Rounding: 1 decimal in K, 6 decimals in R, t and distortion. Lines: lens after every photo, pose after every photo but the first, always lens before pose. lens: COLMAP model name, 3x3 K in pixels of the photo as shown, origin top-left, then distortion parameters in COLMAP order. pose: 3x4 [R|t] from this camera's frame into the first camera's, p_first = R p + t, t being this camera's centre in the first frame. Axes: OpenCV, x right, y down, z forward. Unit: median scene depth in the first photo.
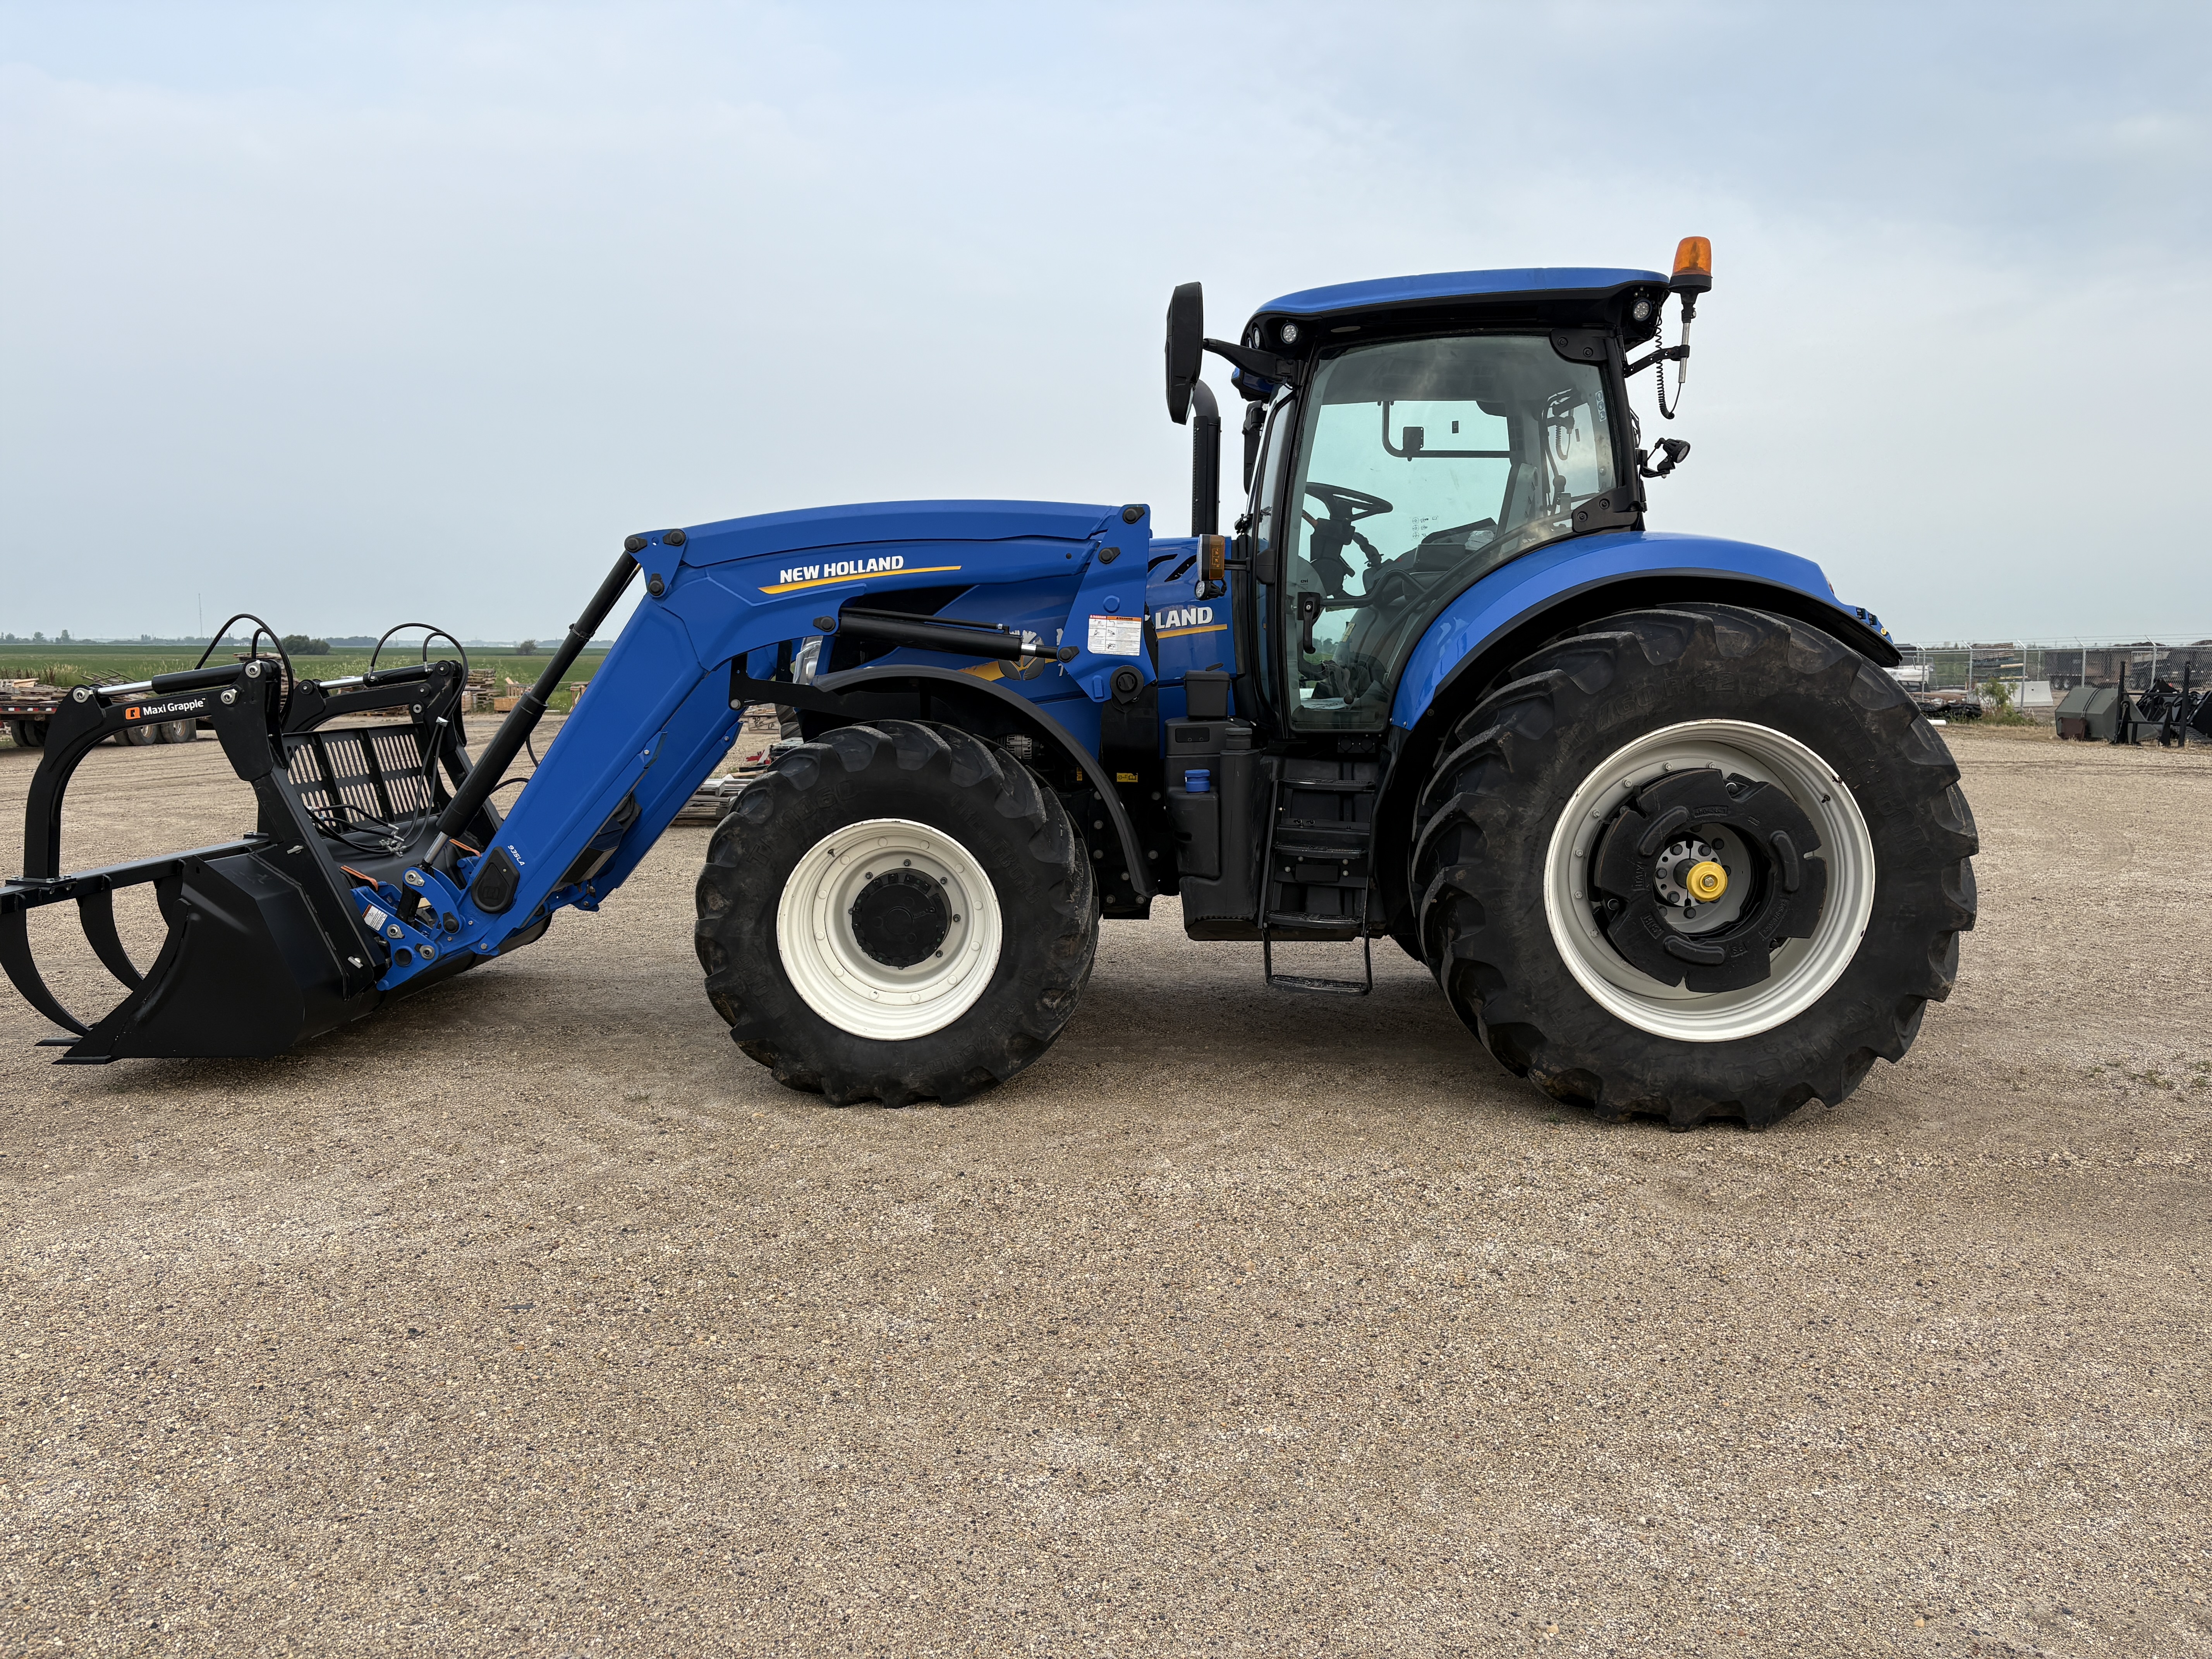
lens RADIAL K [[1667.1, 0, 1105.0], [0, 1667.1, 831.4], [0, 0, 1]] dist [0.050615, -0.044515]
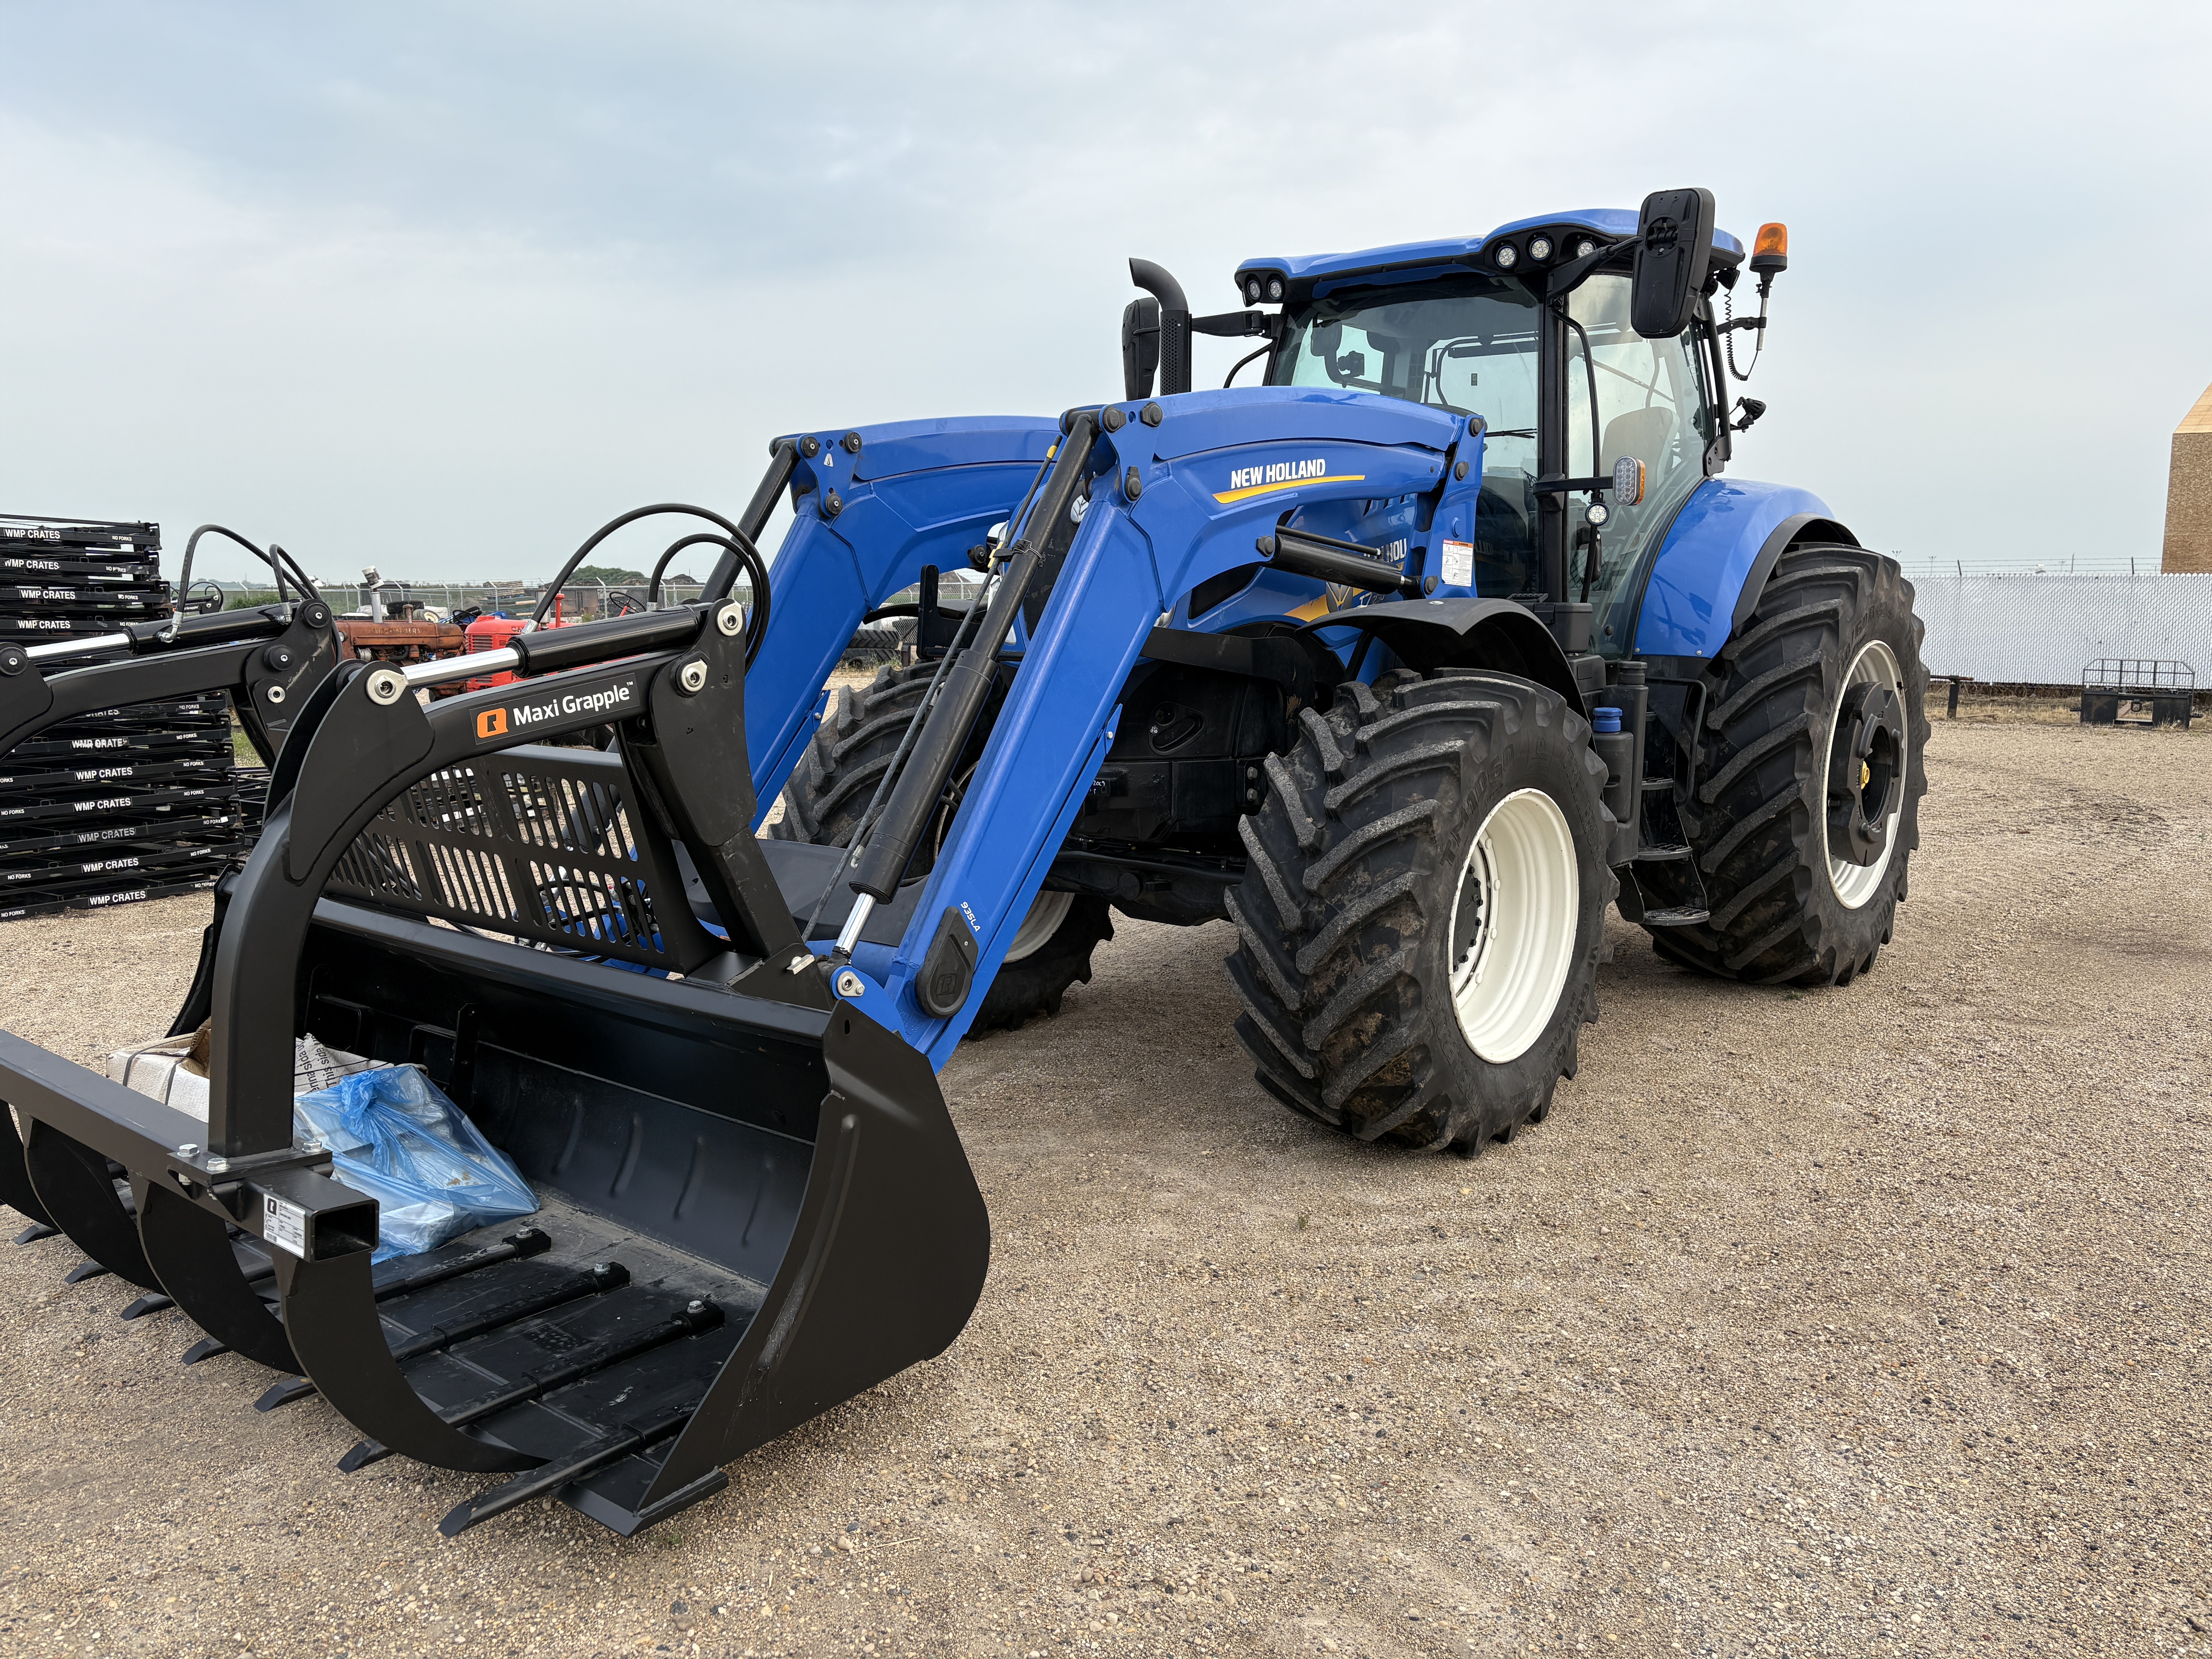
lens RADIAL K [[1667.1, 0, 1112.6], [0, 1667.1, 841.7], [0, 0, 1]] dist [0.050615, -0.044515]
pose [[0.612814, -0.118856, 0.781237, -0.829693], [0.079058, 0.992885, 0.089041, -0.066034], [-0.786262, 0.007198, 0.617851, 0.604593]]
